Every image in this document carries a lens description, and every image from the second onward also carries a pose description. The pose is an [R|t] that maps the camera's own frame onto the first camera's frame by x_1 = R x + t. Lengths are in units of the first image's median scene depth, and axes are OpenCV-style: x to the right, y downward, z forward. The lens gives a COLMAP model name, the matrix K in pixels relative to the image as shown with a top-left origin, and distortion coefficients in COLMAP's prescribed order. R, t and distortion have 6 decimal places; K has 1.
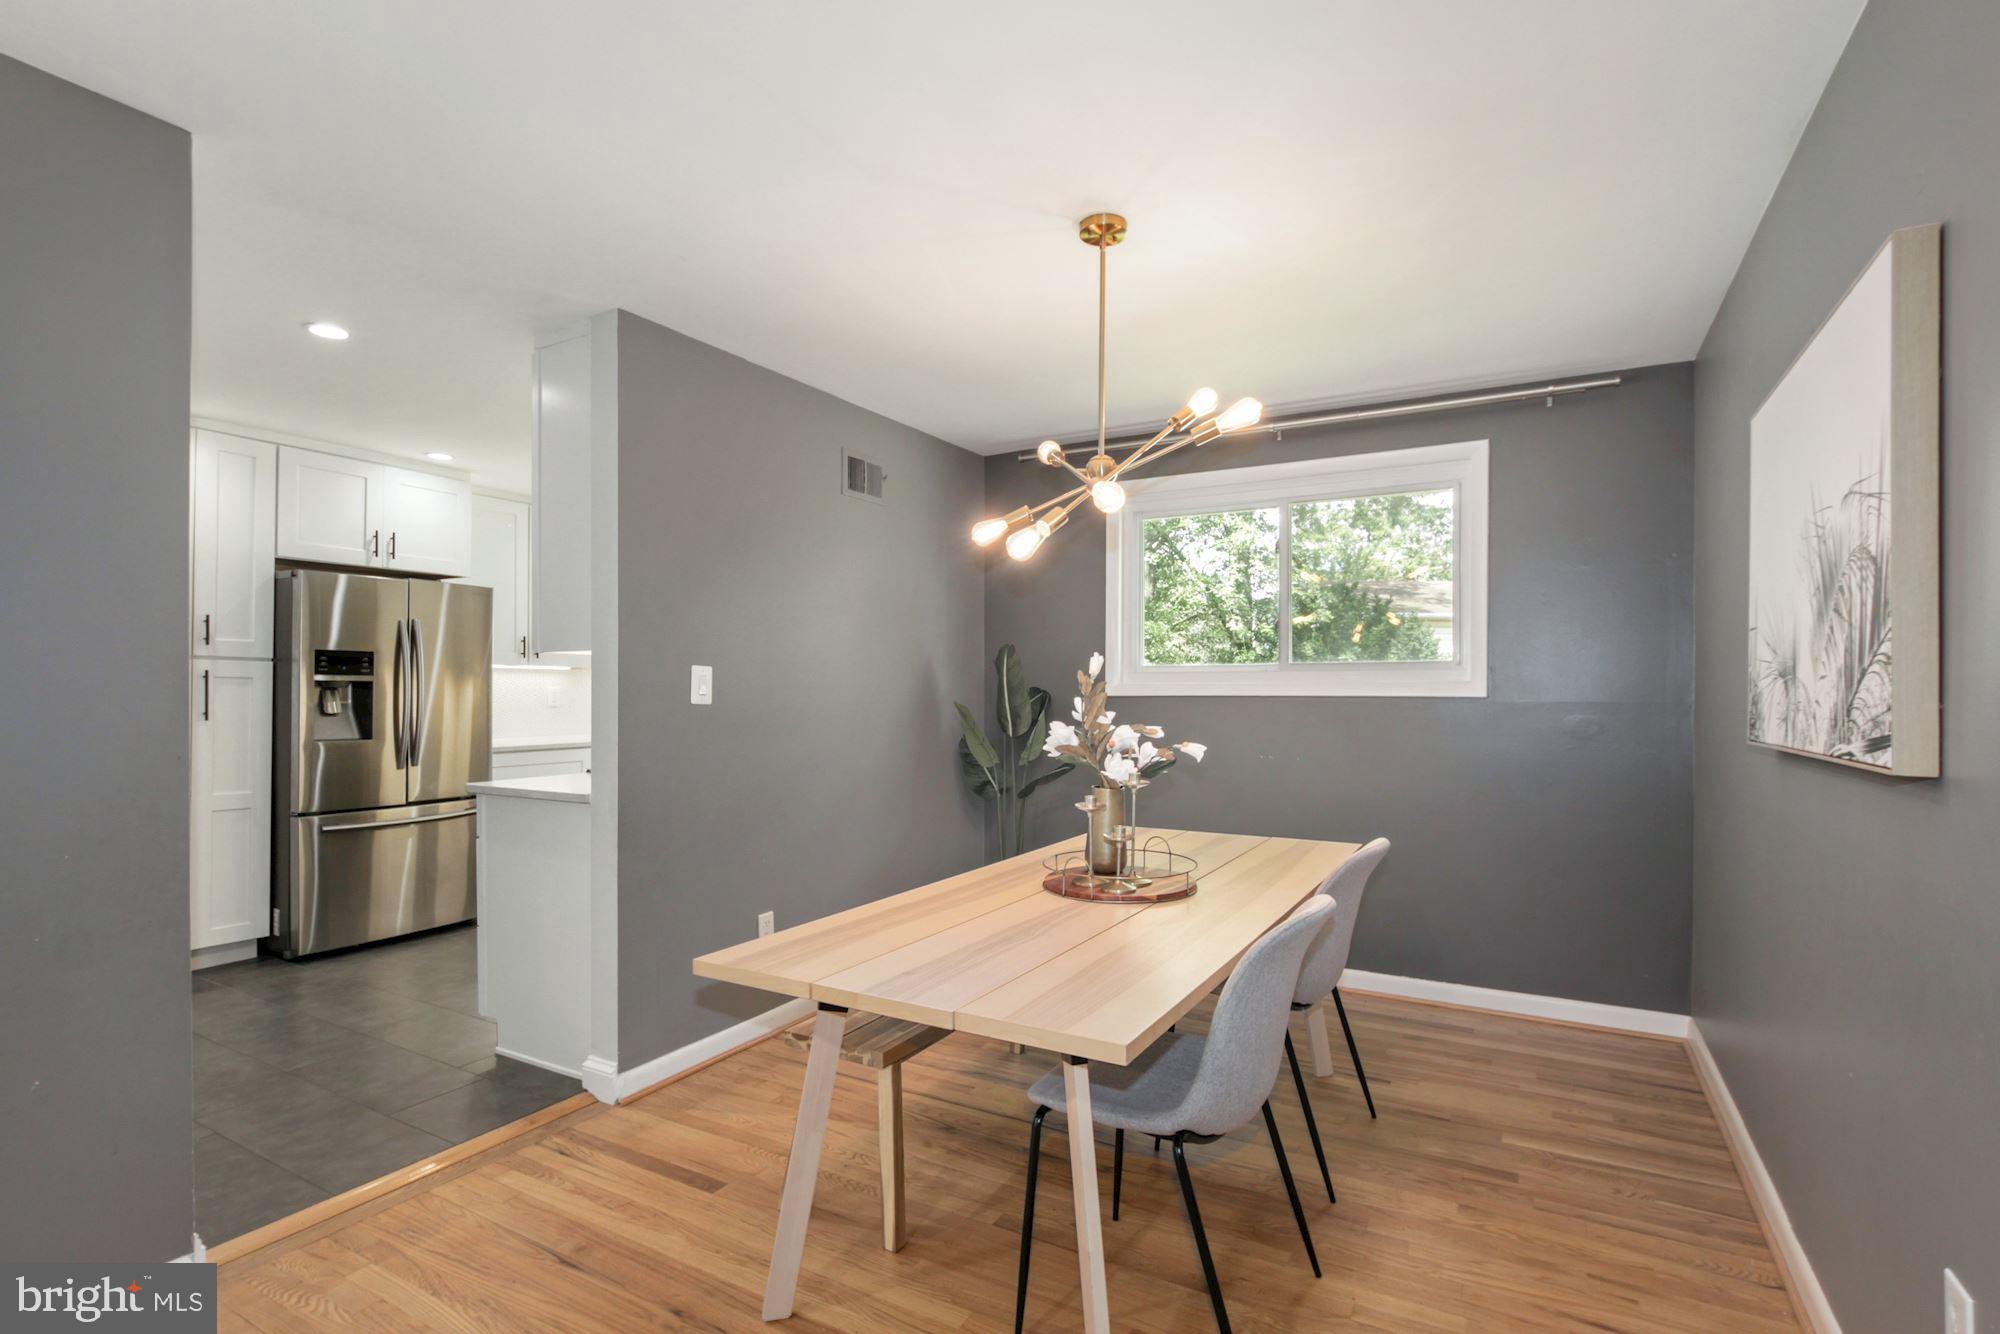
lens RADIAL K [[941.6, 0, 1008.1], [0, 941.6, 689.0], [0, 0, 1]] dist [-0.000393, 0.000368]
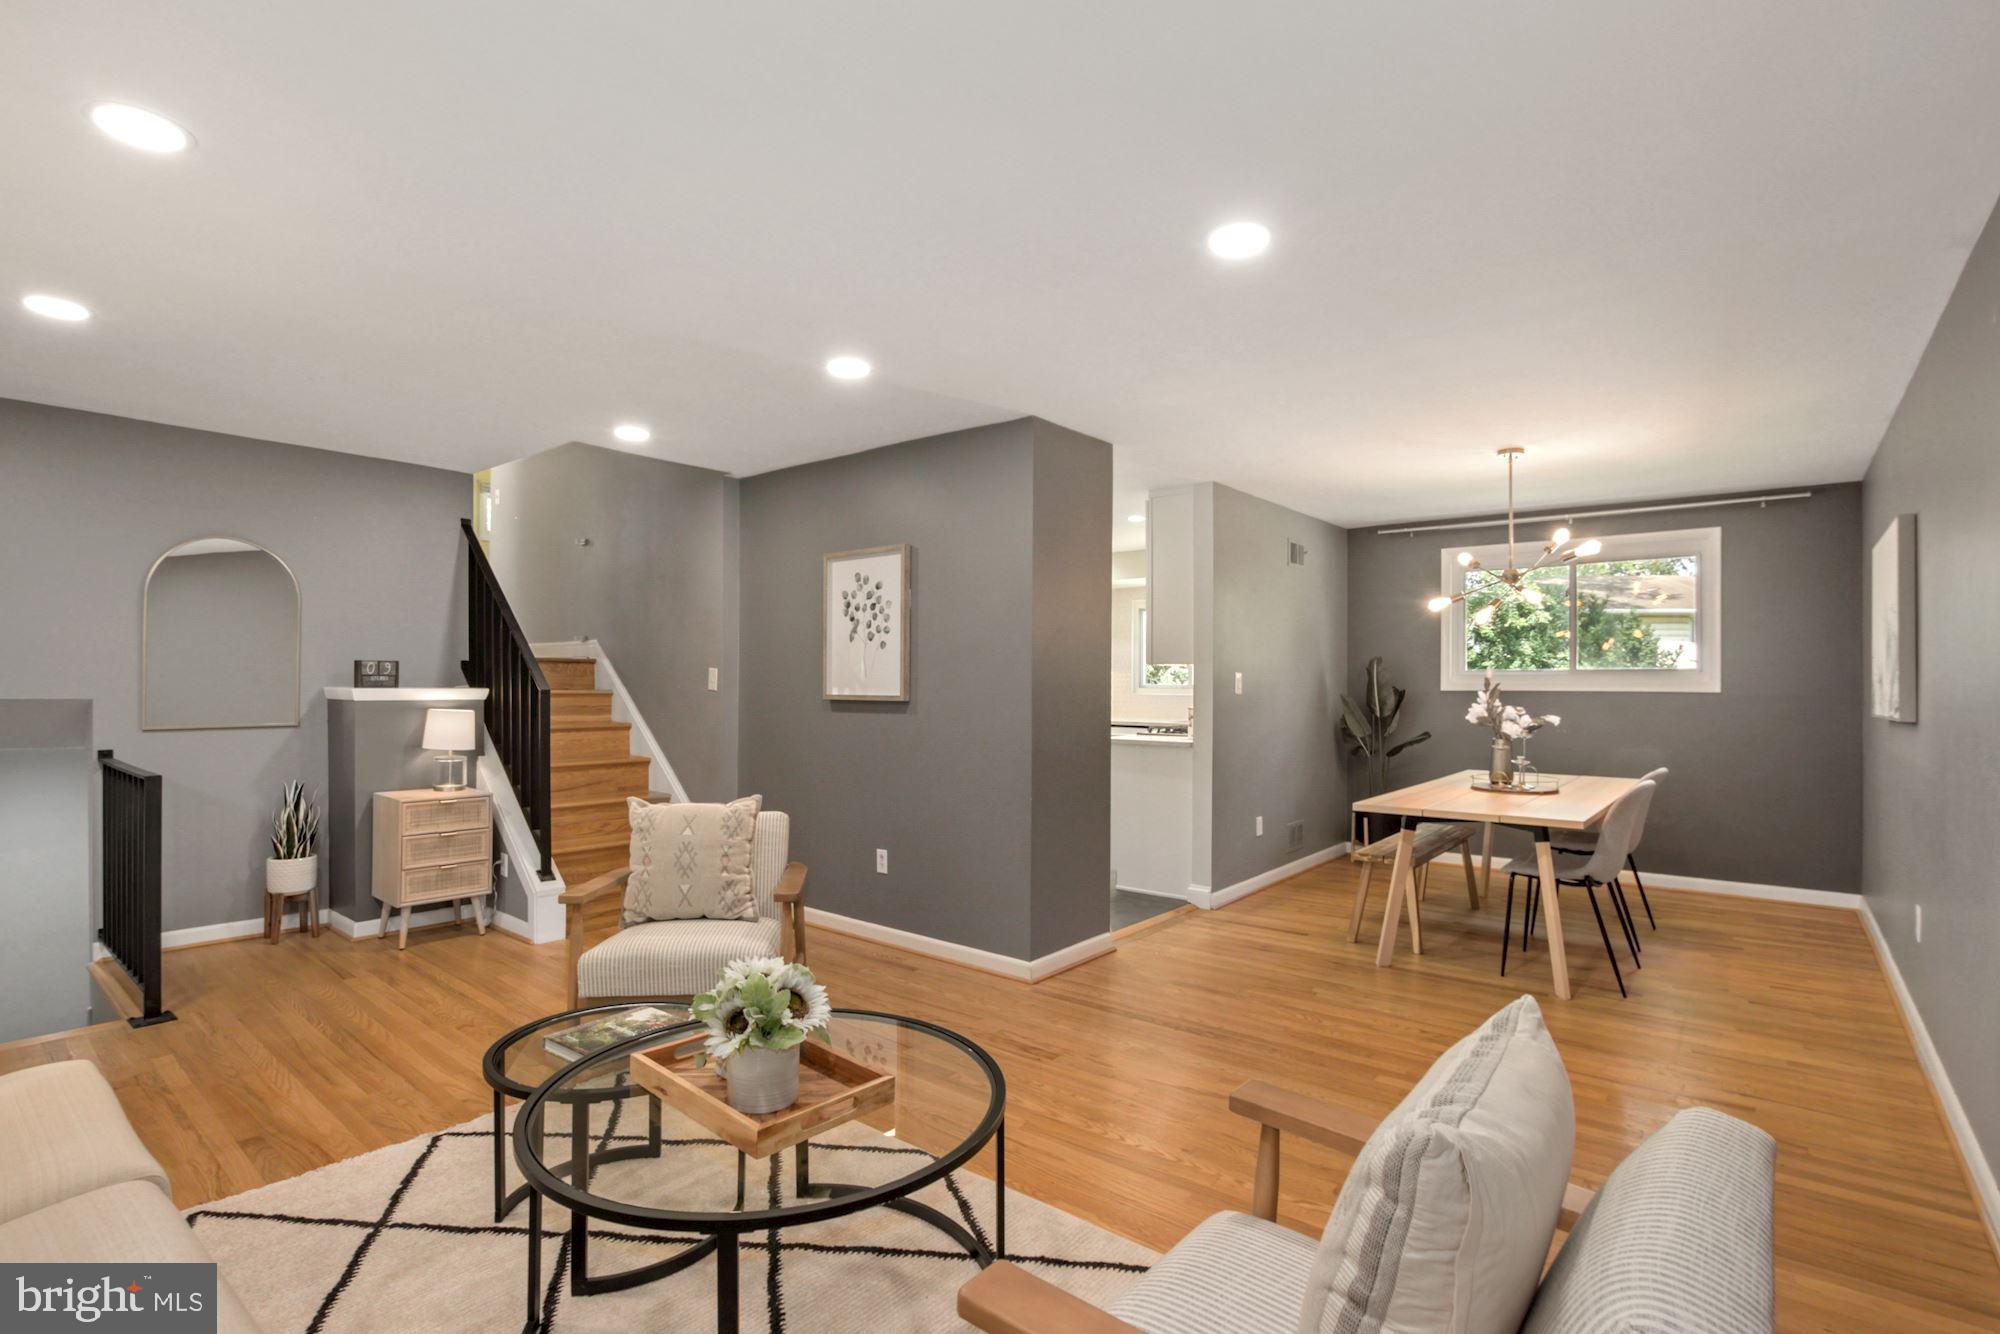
lens RADIAL K [[953.3, 0, 1004.5], [0, 953.3, 676.7], [0, 0, 1]] dist [-0.023264, -0.000230]
pose [[0.986062, 0.001444, -0.166370, -0.486445], [-0.002775, 0.999966, -0.007766, -0.001251], [0.166353, 0.008120, 0.986033, -0.885758]]
